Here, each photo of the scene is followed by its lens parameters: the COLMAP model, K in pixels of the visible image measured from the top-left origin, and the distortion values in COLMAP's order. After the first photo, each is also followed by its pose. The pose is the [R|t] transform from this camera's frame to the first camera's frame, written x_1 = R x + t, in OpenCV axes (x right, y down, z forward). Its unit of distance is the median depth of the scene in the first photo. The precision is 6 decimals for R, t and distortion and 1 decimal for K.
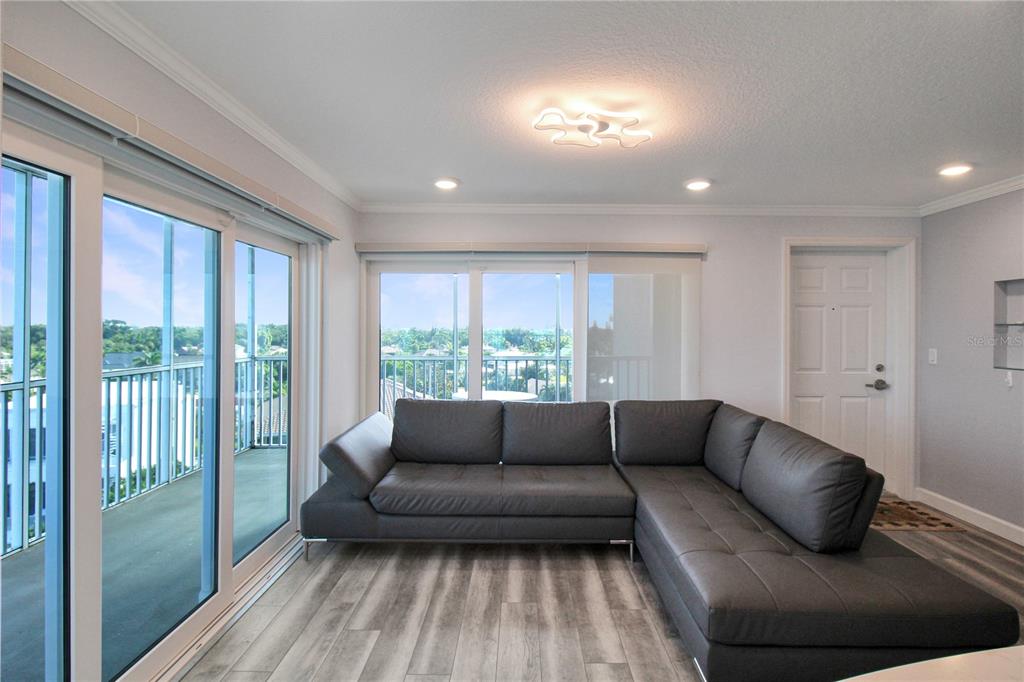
lens RADIAL K [[494.9, 0, 514.8], [0, 494.9, 330.5], [0, 0, 1]] dist [-0.015578, 0.000597]
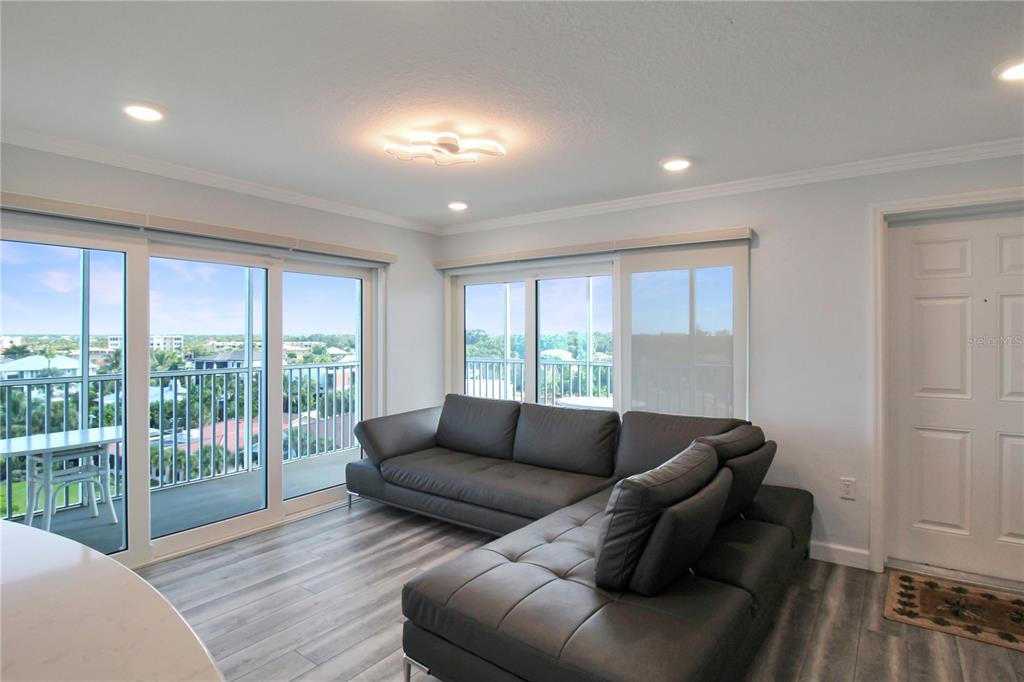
lens RADIAL K [[494.9, 0, 473.3], [0, 494.9, 335.2], [0, 0, 1]] dist [-0.015578, 0.000597]
pose [[0.819074, -0.002848, -0.573681, 0.542108], [0.000603, 0.999991, -0.004104, 0.005480], [0.573688, 0.003015, 0.819068, 0.087215]]
